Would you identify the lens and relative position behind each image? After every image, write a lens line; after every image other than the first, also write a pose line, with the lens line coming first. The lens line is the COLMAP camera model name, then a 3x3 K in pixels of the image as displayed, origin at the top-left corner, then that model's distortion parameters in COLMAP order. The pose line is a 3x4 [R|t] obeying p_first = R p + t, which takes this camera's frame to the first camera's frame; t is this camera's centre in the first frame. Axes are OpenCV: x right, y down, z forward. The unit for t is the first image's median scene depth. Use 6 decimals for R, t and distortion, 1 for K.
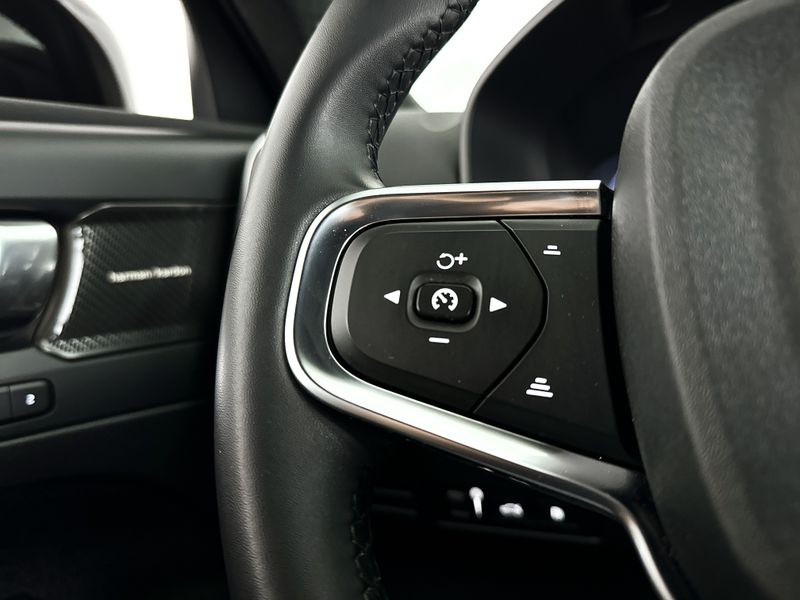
lens RADIAL K [[549.5, 0, 400.0], [0, 549.5, 300.0], [0, 0, 1]] dist [-0.000368, -0.001555]
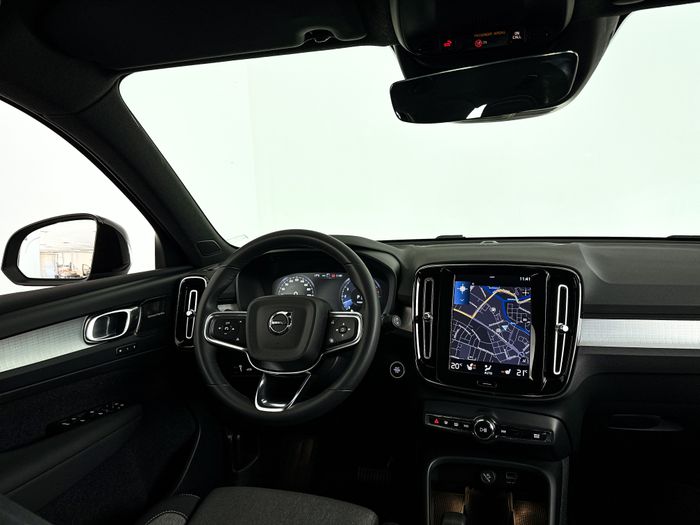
lens RADIAL K [[480.8, 0, 350.0], [0, 480.8, 262.5], [0, 0, 1]] dist [-0.000368, -0.001555]
pose [[0.966800, -0.008254, 0.255400, 0.041302], [0.008284, 0.999965, 0.000957, -0.911527], [-0.255399, 0.001190, 0.966835, -5.919087]]
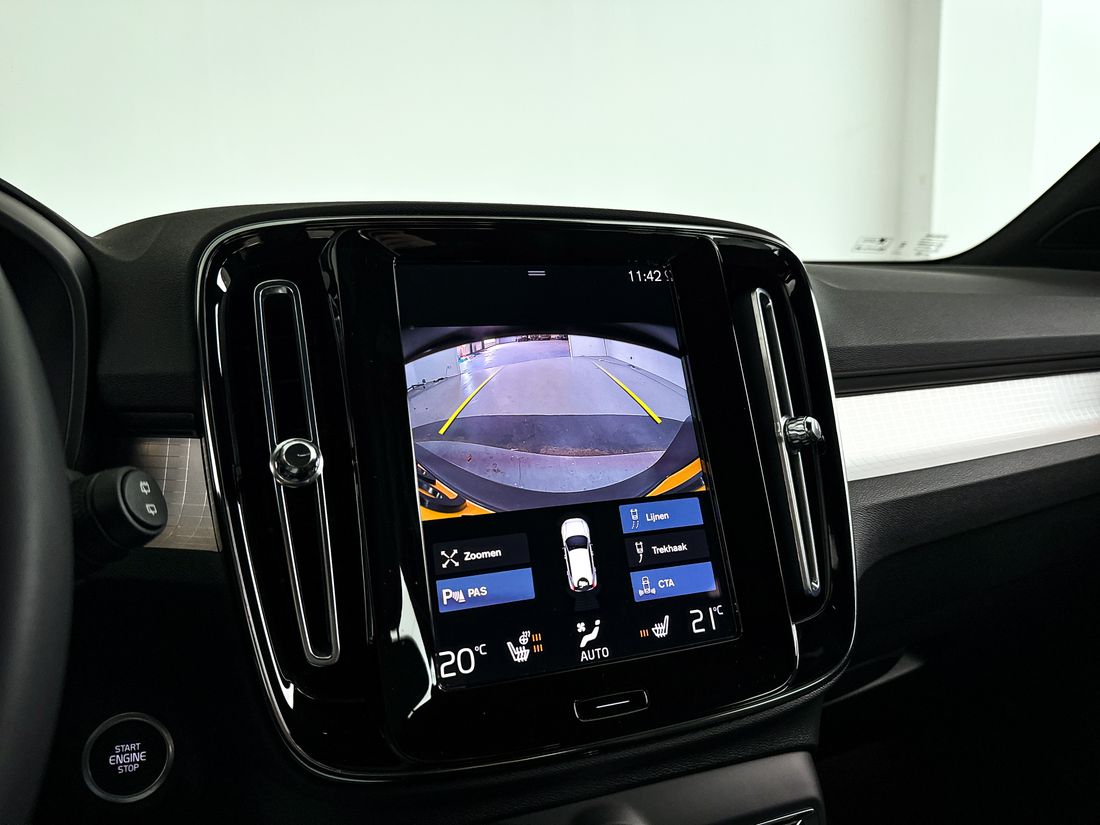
lens RADIAL K [[755.6, 0, 550.0], [0, 755.6, 412.5], [0, 0, 1]] dist [-0.000368, -0.001555]
pose [[0.505582, -0.051855, 0.861219, 1.317324], [0.073806, 0.997133, 0.016711, -0.245855], [-0.859616, 0.055114, 0.507959, -1.372711]]
